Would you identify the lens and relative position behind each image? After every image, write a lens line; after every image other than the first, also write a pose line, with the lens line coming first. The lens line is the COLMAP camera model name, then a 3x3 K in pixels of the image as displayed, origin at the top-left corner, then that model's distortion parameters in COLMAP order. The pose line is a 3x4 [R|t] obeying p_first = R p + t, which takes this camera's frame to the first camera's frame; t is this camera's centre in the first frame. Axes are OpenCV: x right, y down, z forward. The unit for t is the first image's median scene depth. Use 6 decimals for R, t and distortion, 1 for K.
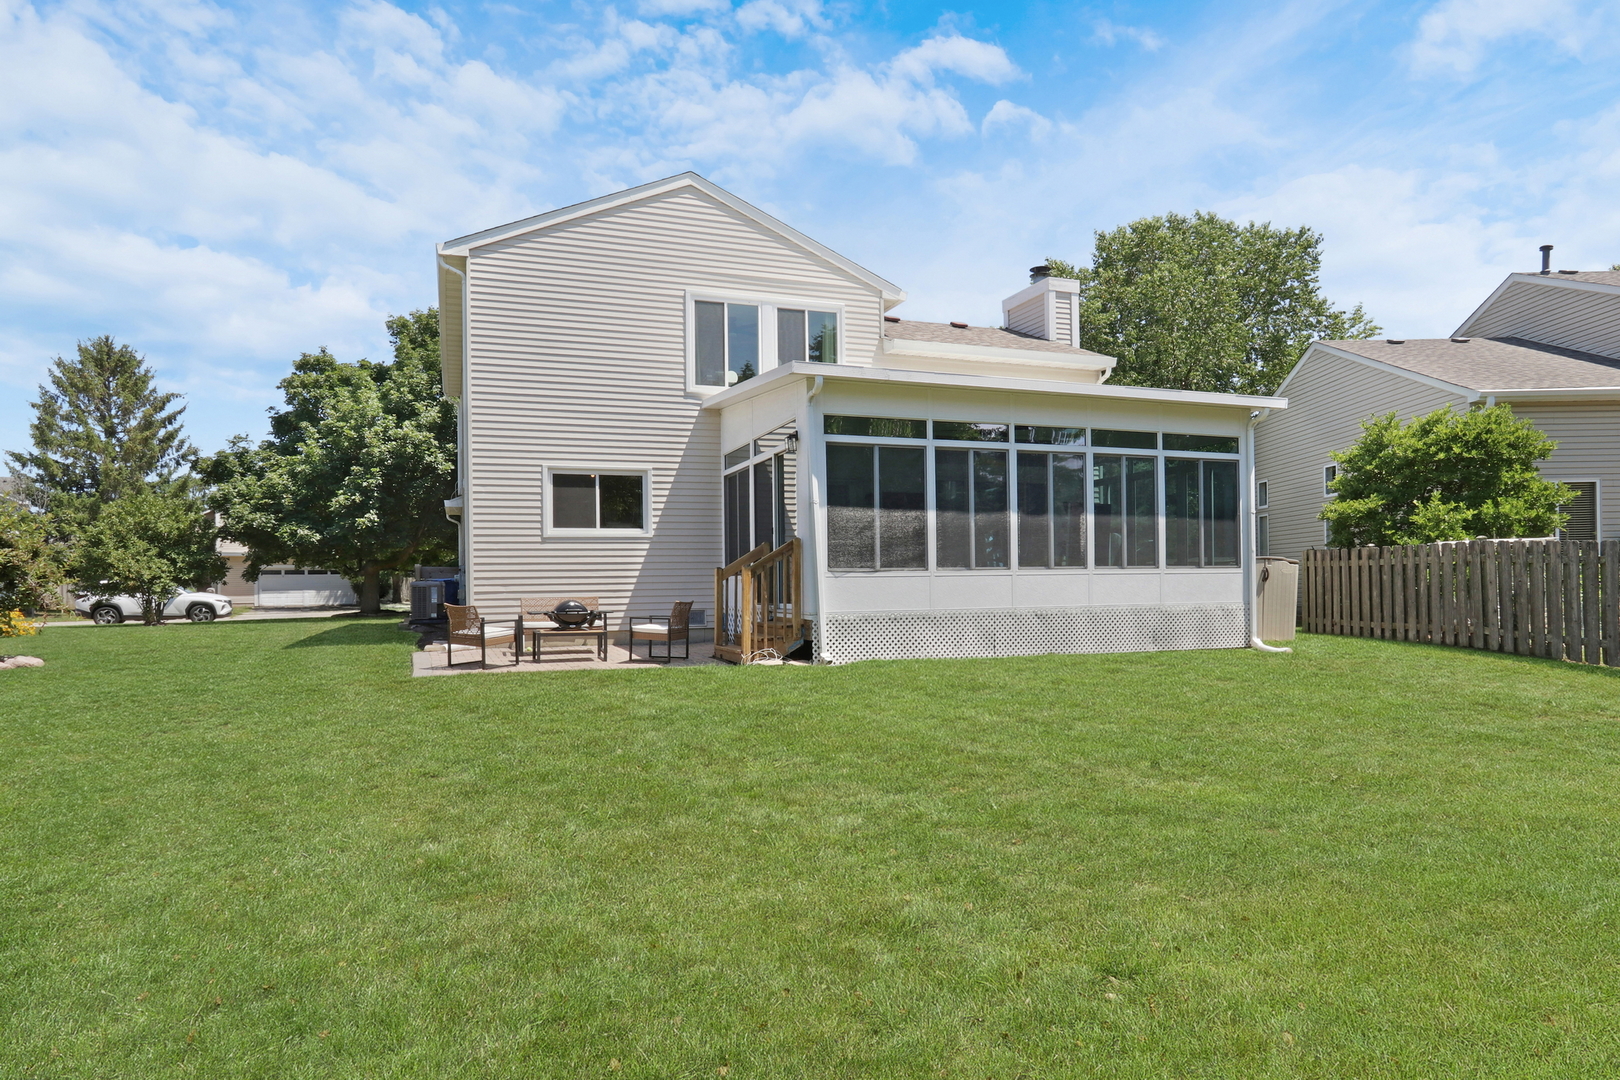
lens RADIAL K [[963.3, 0, 810.0], [0, 963.3, 602.0], [0, 0, 1]] dist [0.001238, 0.001958]
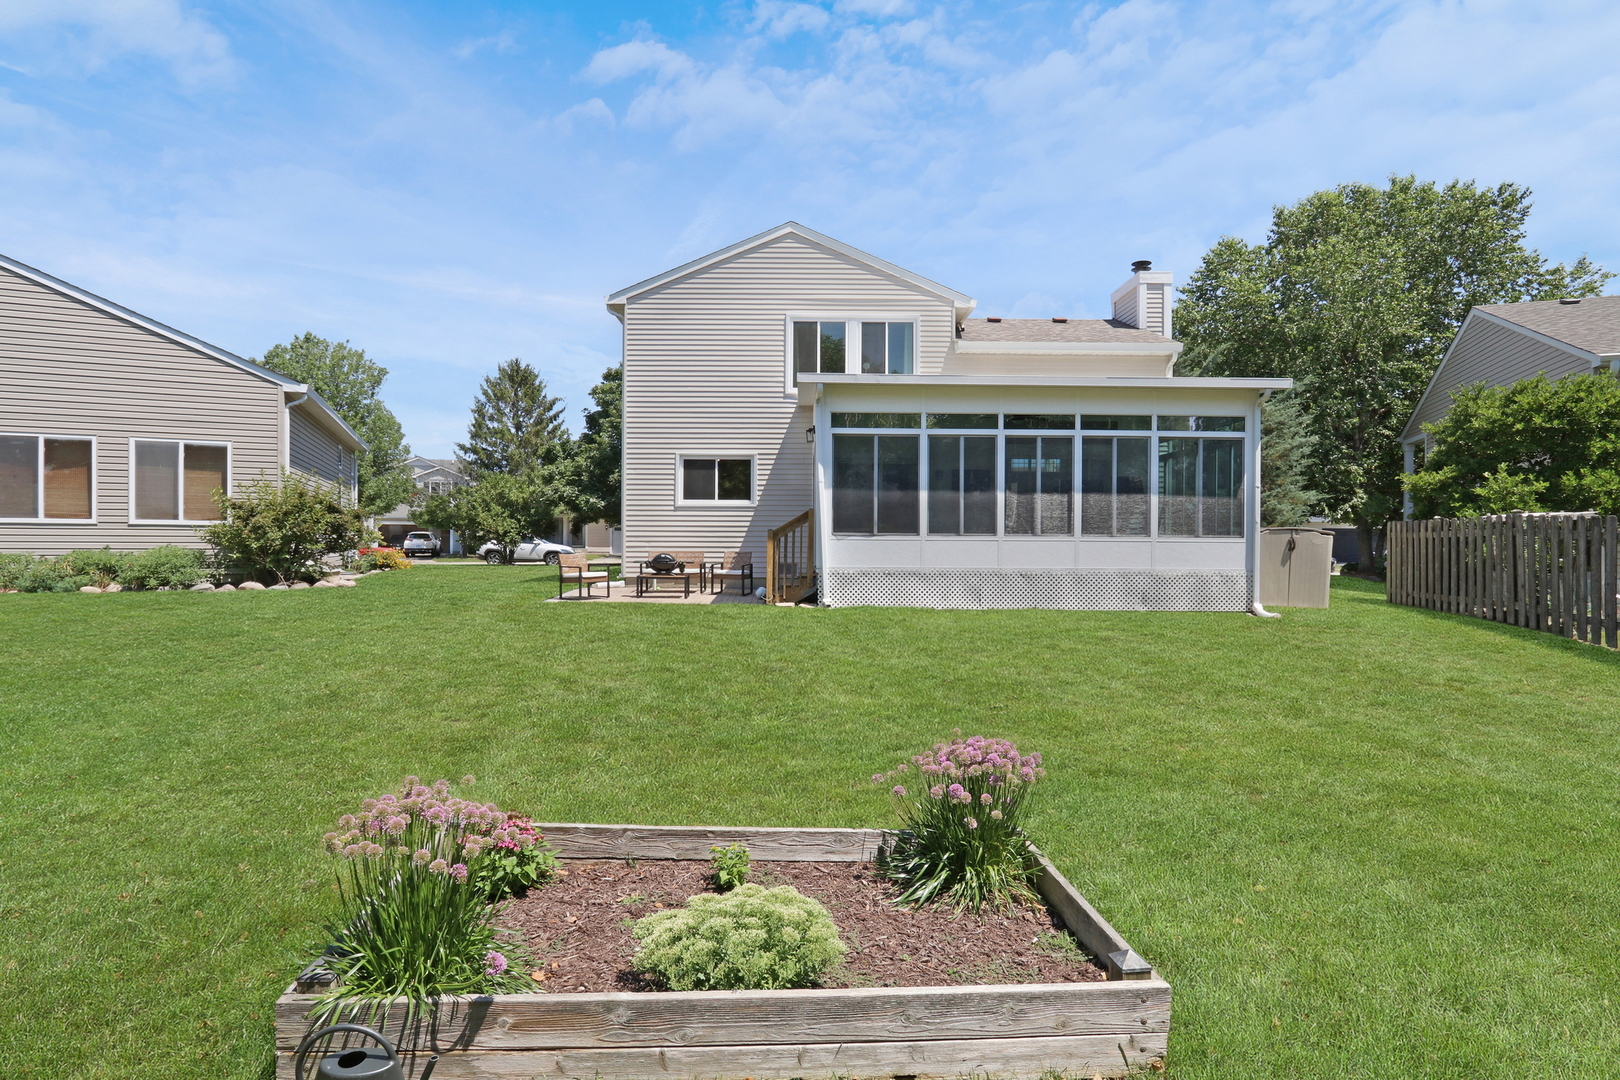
lens RADIAL K [[852.5, 0, 811.6], [0, 852.5, 565.1], [0, 0, 1]] dist [0.001669, 0.000154]
pose [[0.940491, 0.027567, -0.338698, 0.284915], [-0.025214, 0.999618, 0.011346, -0.003264], [0.338881, -0.002131, 0.940827, -0.056547]]
